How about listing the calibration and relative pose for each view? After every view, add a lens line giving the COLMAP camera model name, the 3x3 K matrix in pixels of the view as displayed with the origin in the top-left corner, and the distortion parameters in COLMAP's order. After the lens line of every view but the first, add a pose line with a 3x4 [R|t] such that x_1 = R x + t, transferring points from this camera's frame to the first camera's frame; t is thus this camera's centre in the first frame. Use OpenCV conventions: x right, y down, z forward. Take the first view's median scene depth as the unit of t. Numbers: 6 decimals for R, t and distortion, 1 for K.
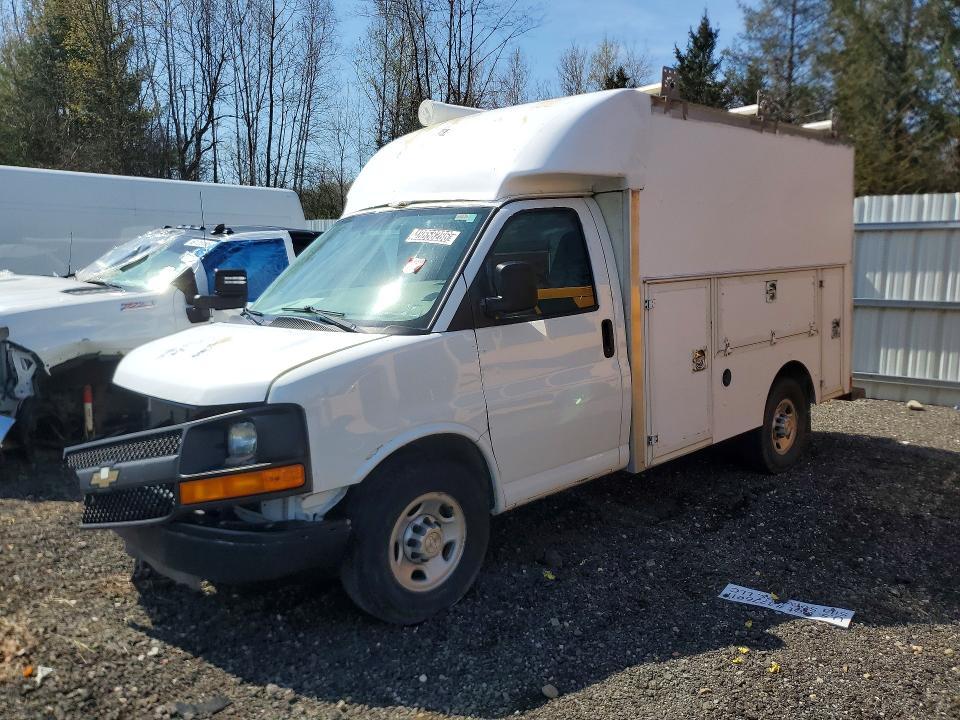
lens RADIAL K [[886.6, 0, 471.7], [0, 886.6, 332.9], [0, 0, 1]] dist [-0.014509, 0.000000]
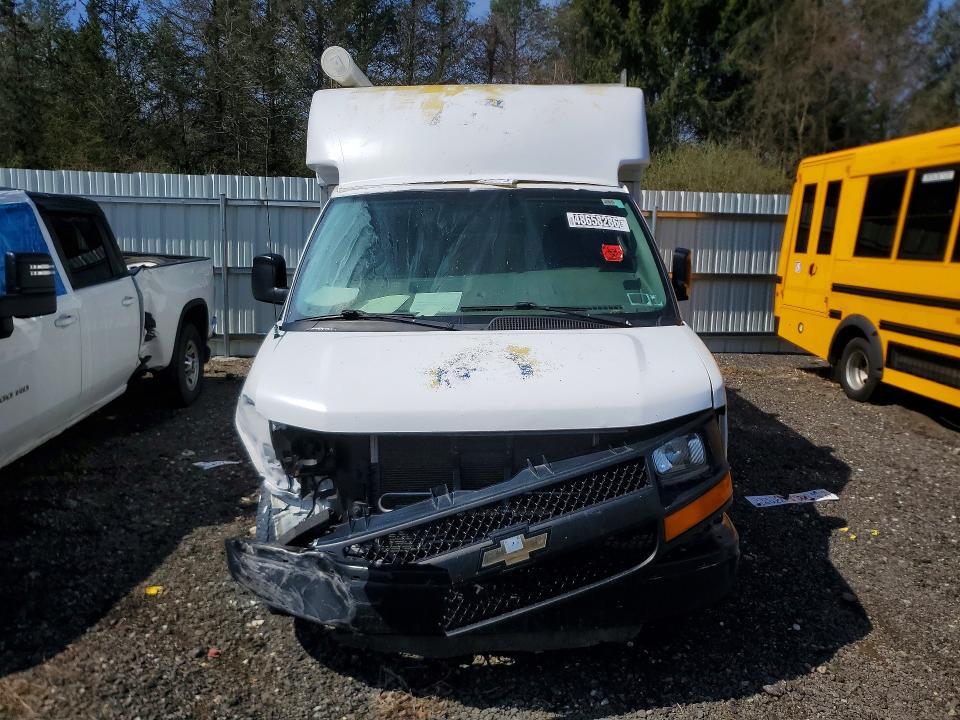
lens RADIAL K [[886.6, 0, 477.9], [0, 886.6, 359.9], [0, 0, 1]] dist [-0.014509, 0.000000]
pose [[0.575494, -0.110868, 0.810256, -0.903717], [0.054052, 0.993758, 0.097585, -0.058800], [-0.816018, -0.012364, 0.577894, 0.539807]]
